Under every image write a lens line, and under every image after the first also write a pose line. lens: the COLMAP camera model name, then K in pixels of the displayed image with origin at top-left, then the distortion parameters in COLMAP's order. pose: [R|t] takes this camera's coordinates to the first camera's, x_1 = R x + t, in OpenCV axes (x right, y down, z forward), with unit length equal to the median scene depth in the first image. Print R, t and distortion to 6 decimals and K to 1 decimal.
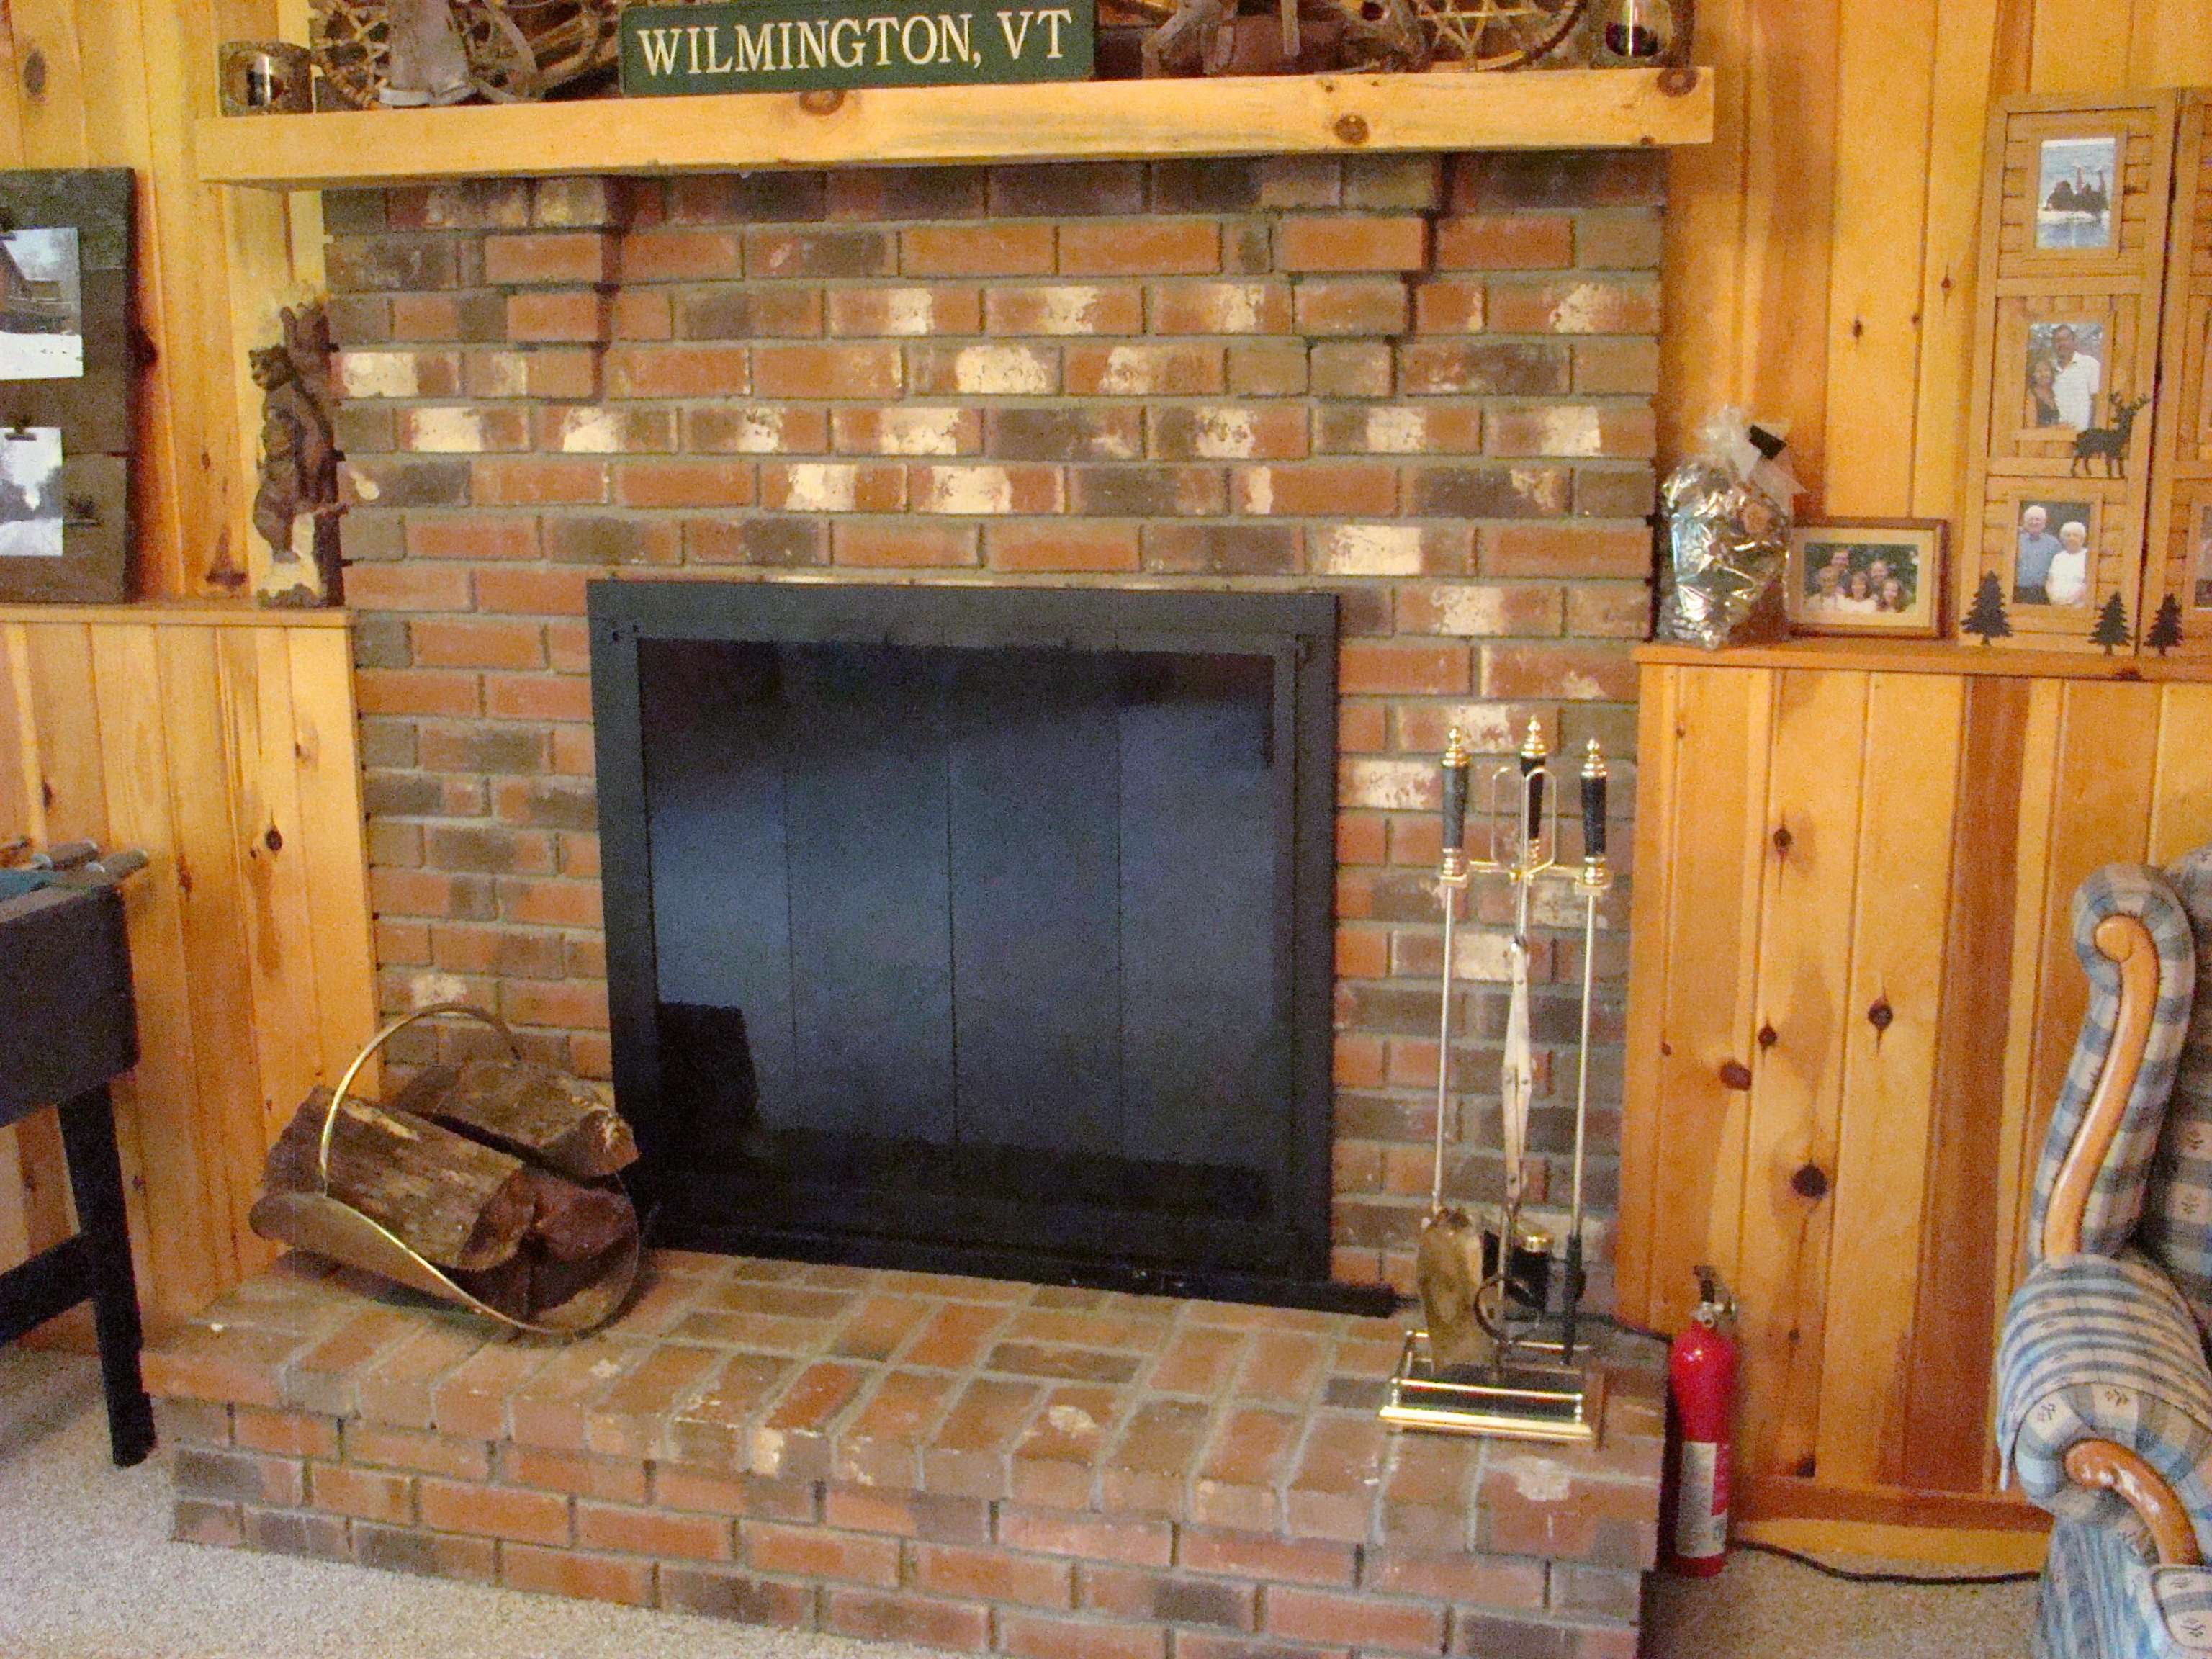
lens RADIAL K [[2371.6, 0, 1106.0], [0, 2371.6, 829.5], [0, 0, 1]] dist [-0.128917, 0.184184]
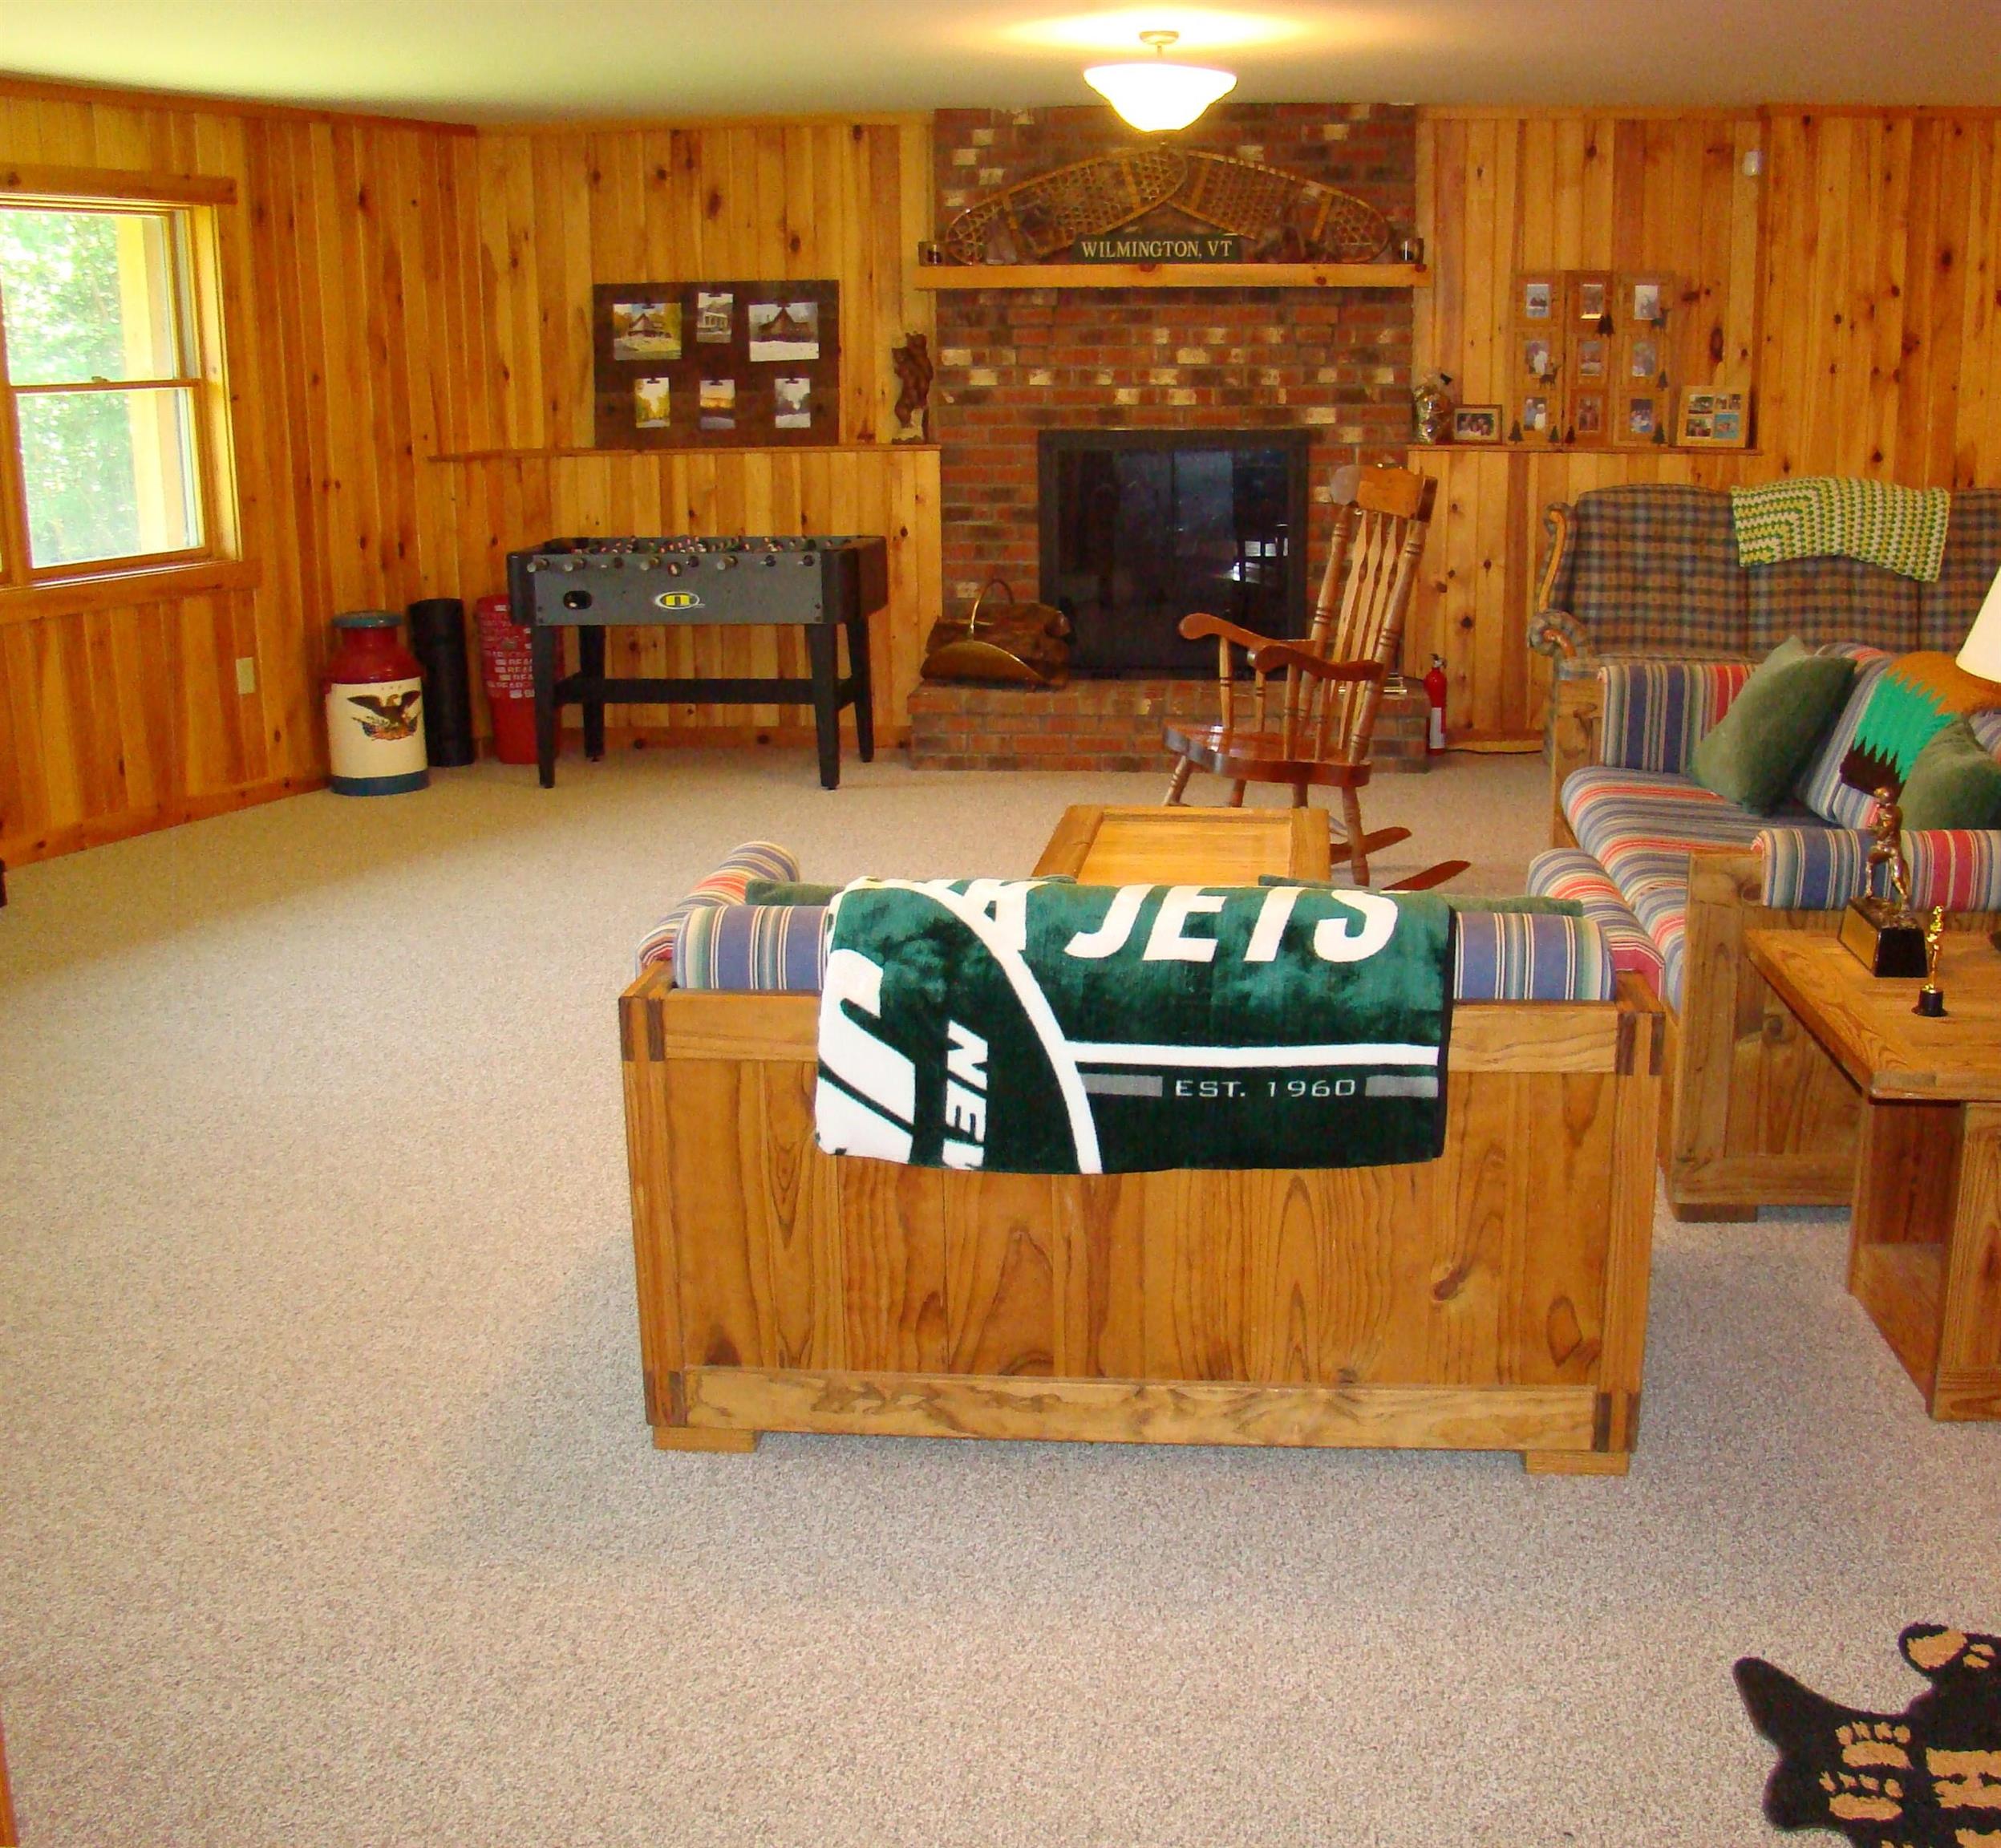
lens RADIAL K [[2344.9, 0, 1000.5], [0, 2344.9, 924.0], [0, 0, 1]] dist [-0.160479, 0.062532]
pose [[0.989943, -0.037003, 0.136543, -0.710669], [0.032463, 0.998848, 0.035326, 0.407998], [-0.137693, -0.030538, 0.990004, -1.877404]]
